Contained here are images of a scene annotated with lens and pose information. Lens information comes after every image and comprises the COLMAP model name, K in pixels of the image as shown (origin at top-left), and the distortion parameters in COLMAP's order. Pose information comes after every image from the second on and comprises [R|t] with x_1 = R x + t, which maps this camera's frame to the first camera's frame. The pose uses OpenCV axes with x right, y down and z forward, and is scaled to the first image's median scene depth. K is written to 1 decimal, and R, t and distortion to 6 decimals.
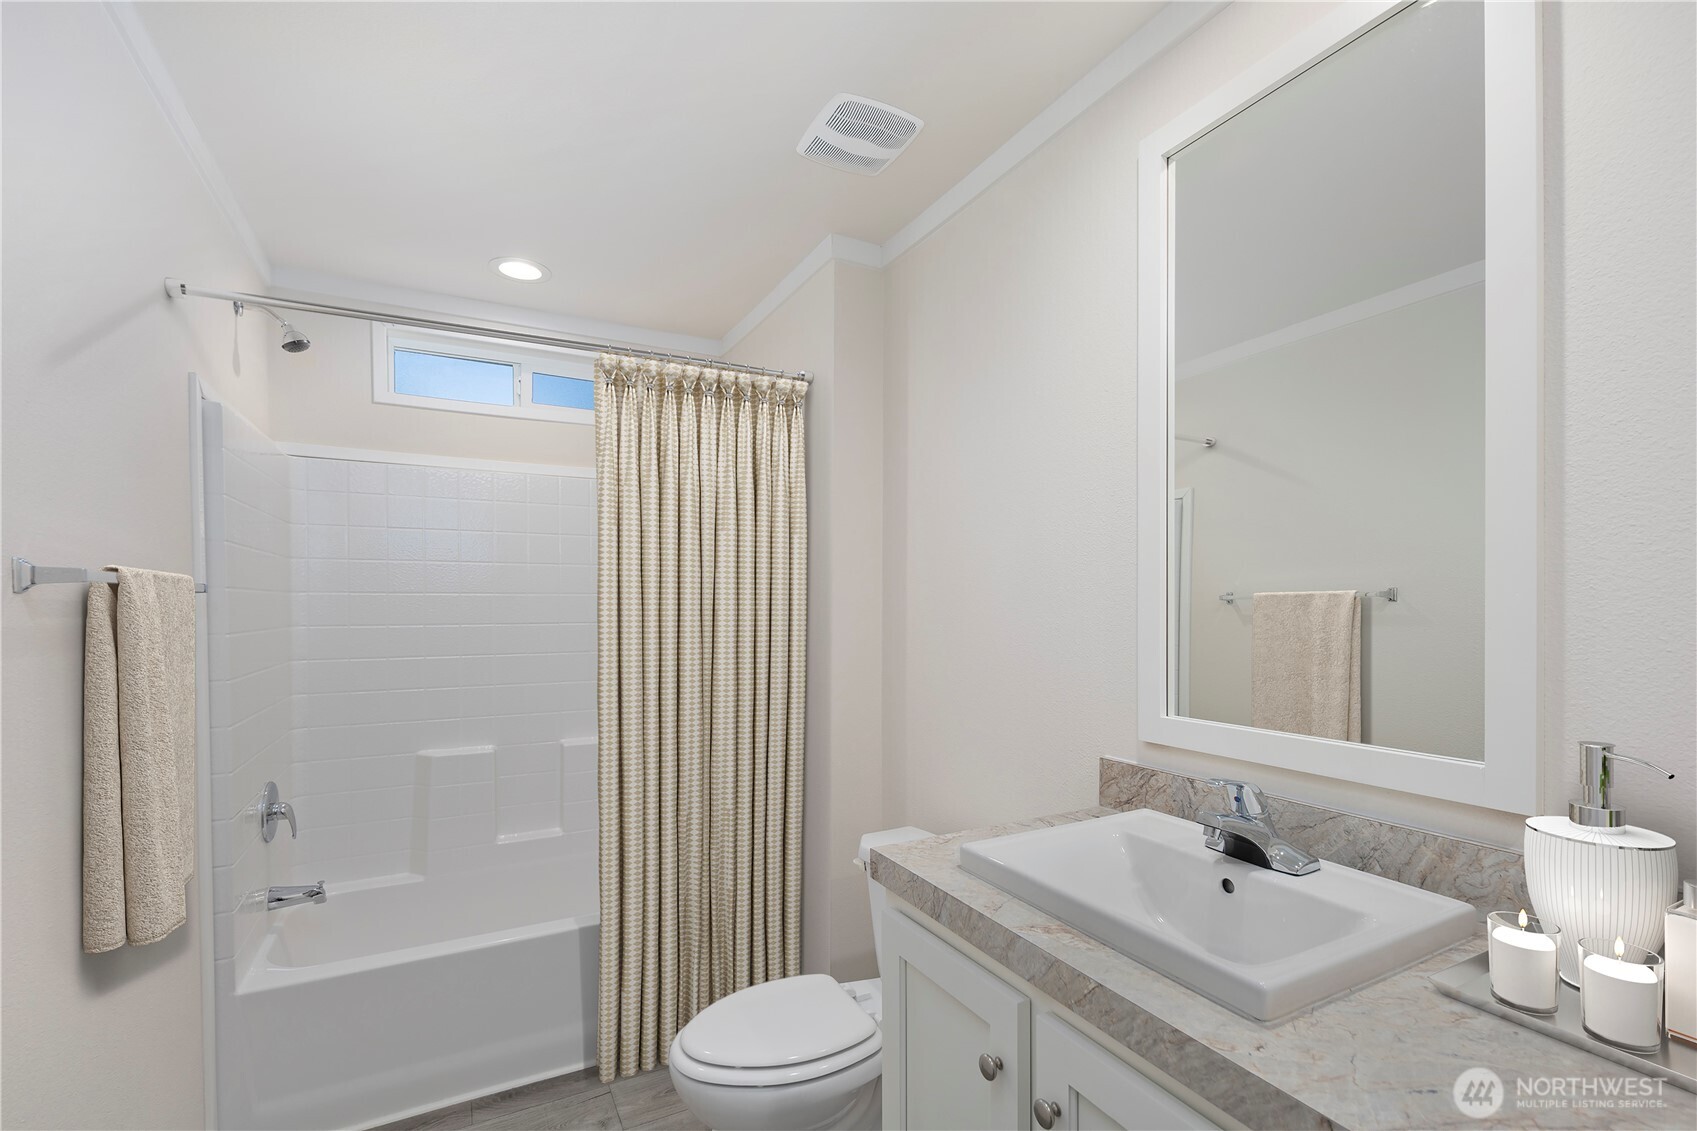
lens RADIAL K [[755.2, 0, 847.6], [0, 755.2, 596.8], [0, 0, 1]] dist [0.012583, -0.000627]
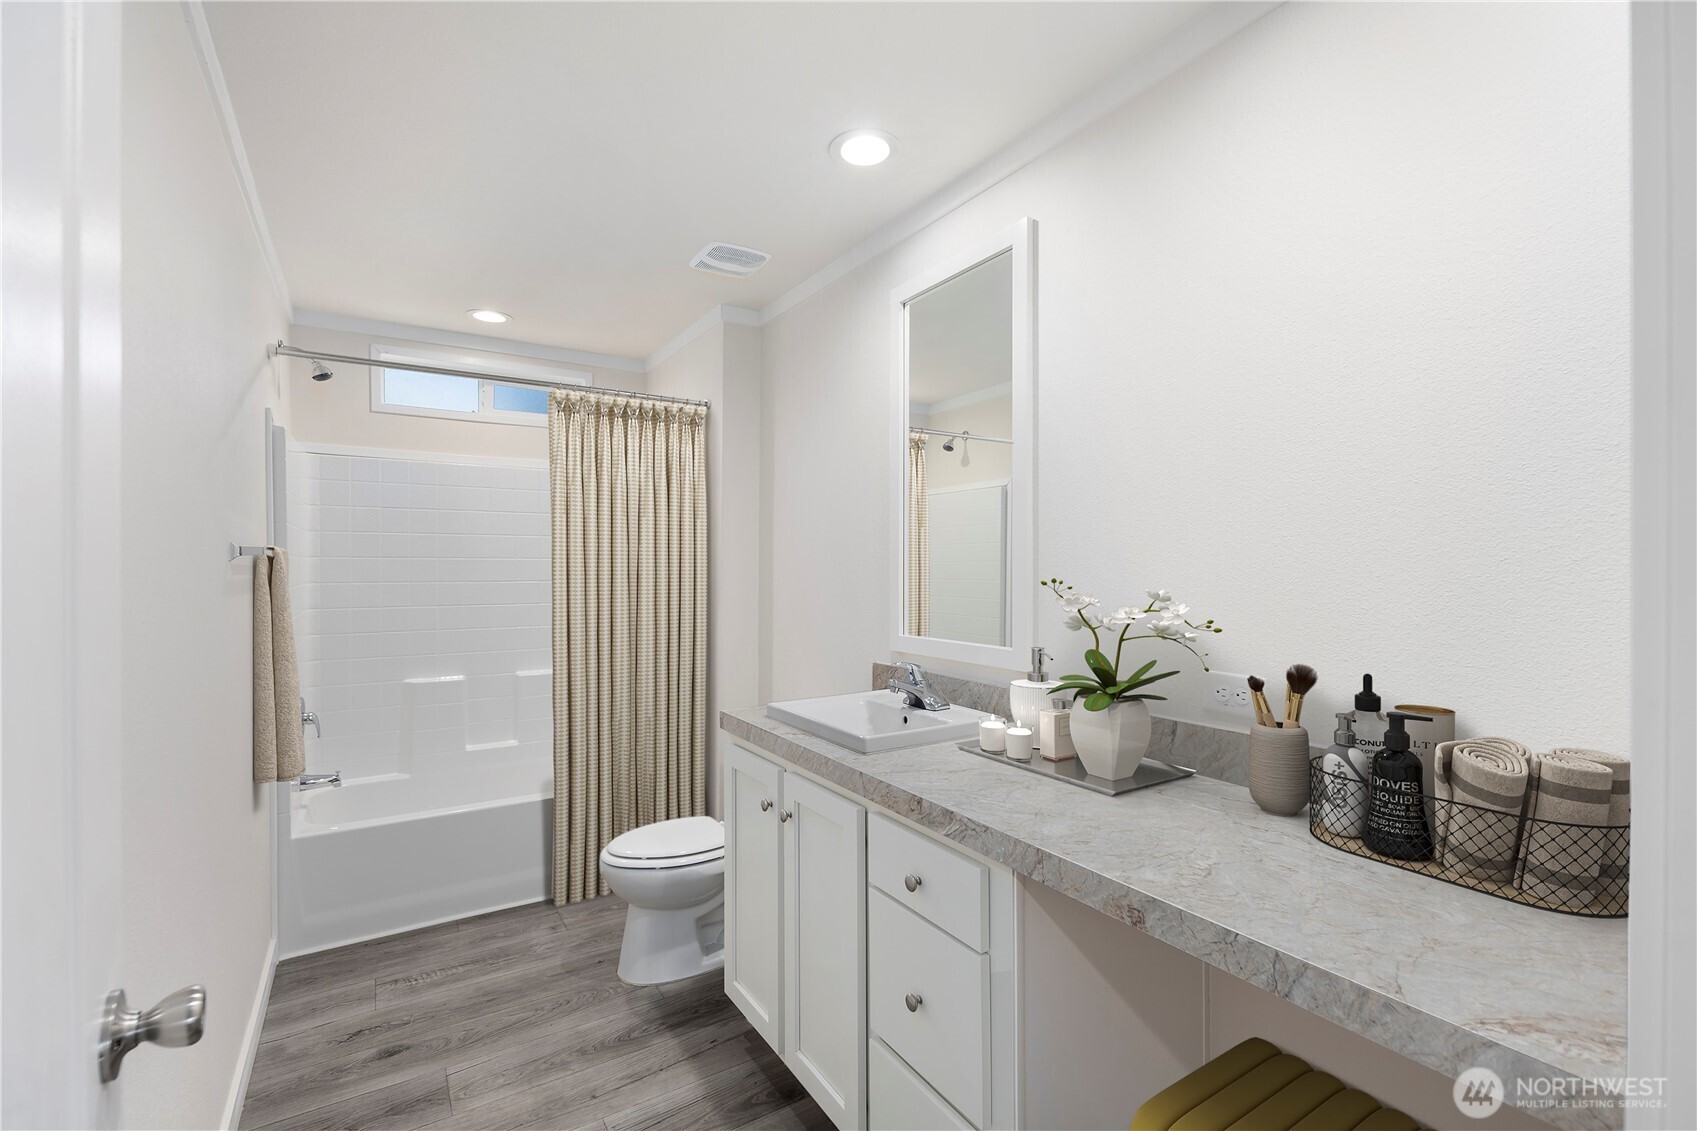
lens RADIAL K [[755.2, 0, 847.0], [0, 755.2, 570.3], [0, 0, 1]] dist [0.012583, -0.000627]
pose [[0.997714, -0.000240, 0.067579, 0.118361], [-0.000620, 0.999919, 0.012705, -0.005592], [-0.067577, -0.012717, 0.997633, -0.430816]]
